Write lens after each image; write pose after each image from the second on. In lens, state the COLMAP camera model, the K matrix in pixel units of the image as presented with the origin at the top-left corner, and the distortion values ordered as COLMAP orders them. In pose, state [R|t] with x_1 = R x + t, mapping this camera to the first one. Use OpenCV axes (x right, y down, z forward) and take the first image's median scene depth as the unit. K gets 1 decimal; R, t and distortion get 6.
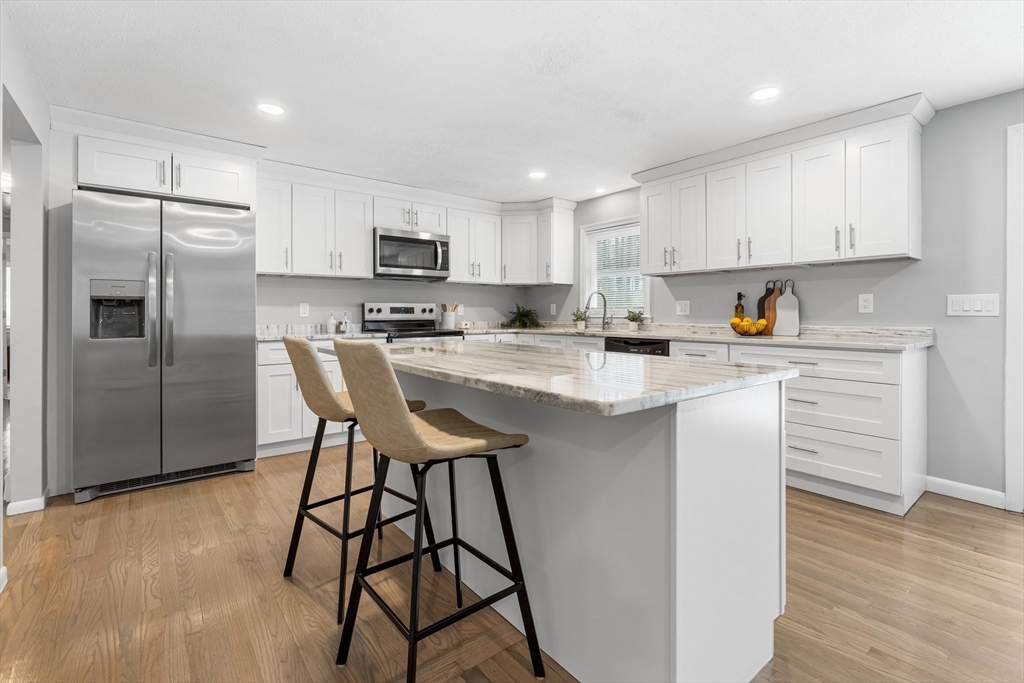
lens RADIAL K [[459.5, 0, 522.3], [0, 459.5, 312.2], [0, 0, 1]] dist [-0.010579, 0.001407]
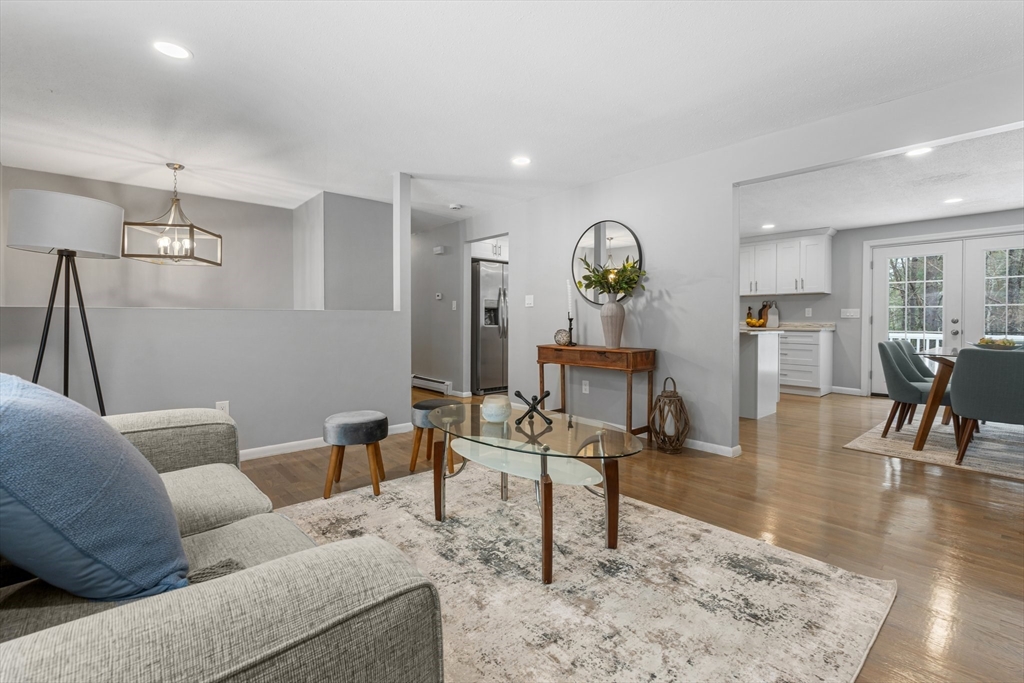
lens RADIAL K [[459.5, 0, 507.9], [0, 459.5, 322.4], [0, 0, 1]] dist [-0.010579, 0.001407]
pose [[0.999146, 0.006980, 0.040726, -0.880236], [-0.007205, 0.999960, 0.005376, 0.030193], [-0.040687, -0.005665, 0.999156, -1.283130]]
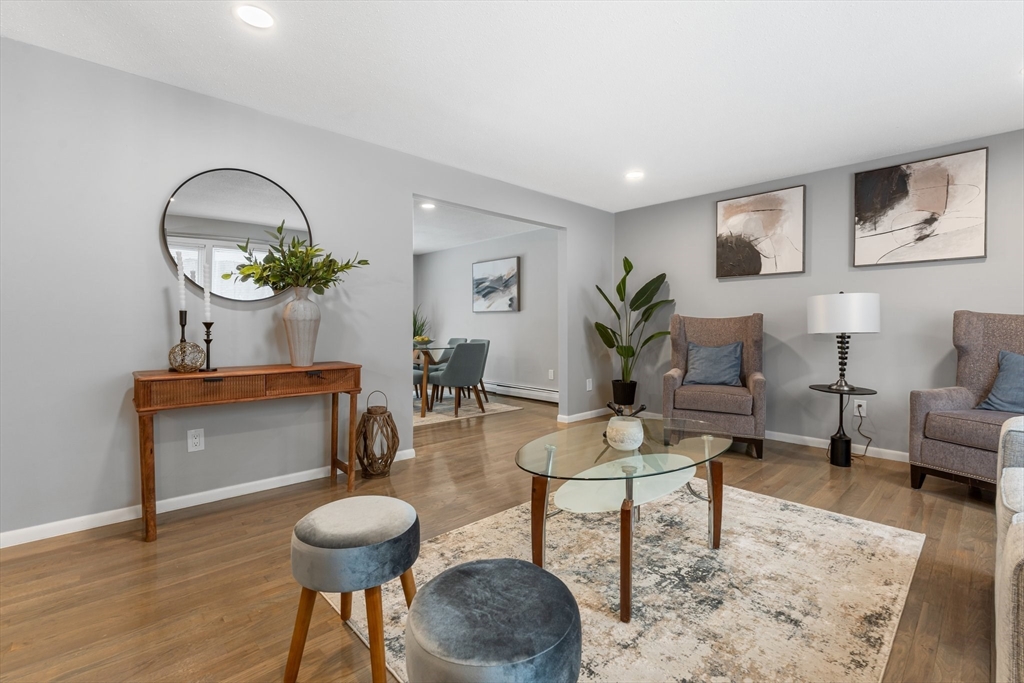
lens RADIAL K [[459.5, 0, 512.5], [0, 459.5, 336.6], [0, 0, 1]] dist [-0.010579, 0.001407]
pose [[-0.077112, -0.019582, 0.996830, -1.520670], [-0.001219, 0.999808, 0.019547, 0.032423], [-0.997022, 0.000292, -0.077121, -0.255296]]
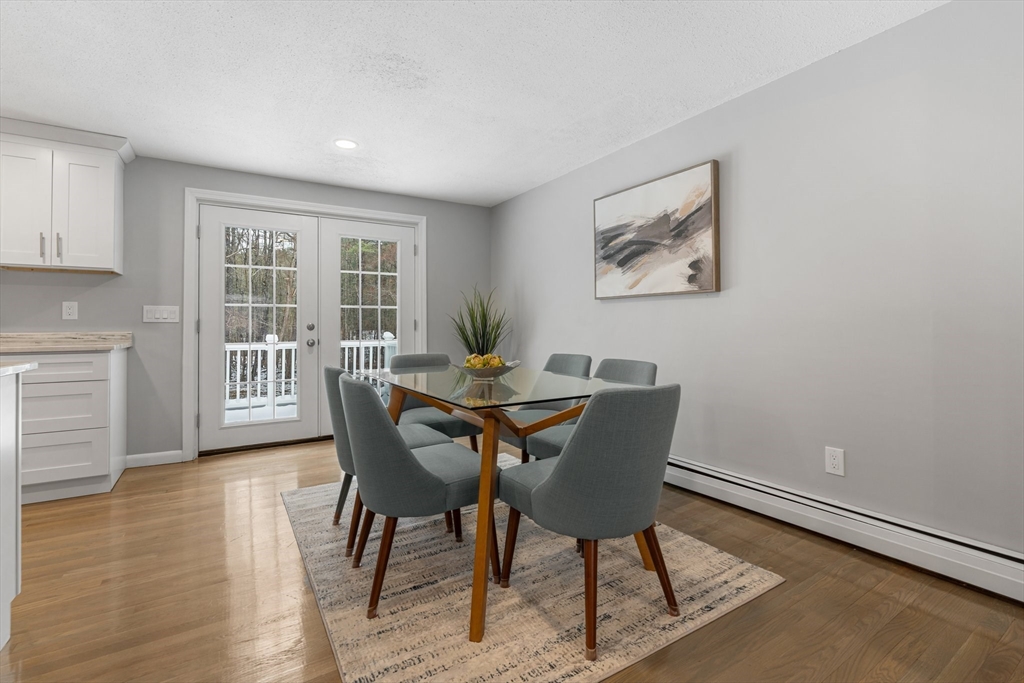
lens RADIAL K [[459.5, 0, 514.3], [0, 459.5, 322.5], [0, 0, 1]] dist [-0.010579, 0.001407]
pose [[0.106560, 0.011832, 0.994236, -0.201312], [0.002369, 0.999923, -0.012154, 0.025293], [-0.994303, 0.003650, 0.106524, -0.144711]]
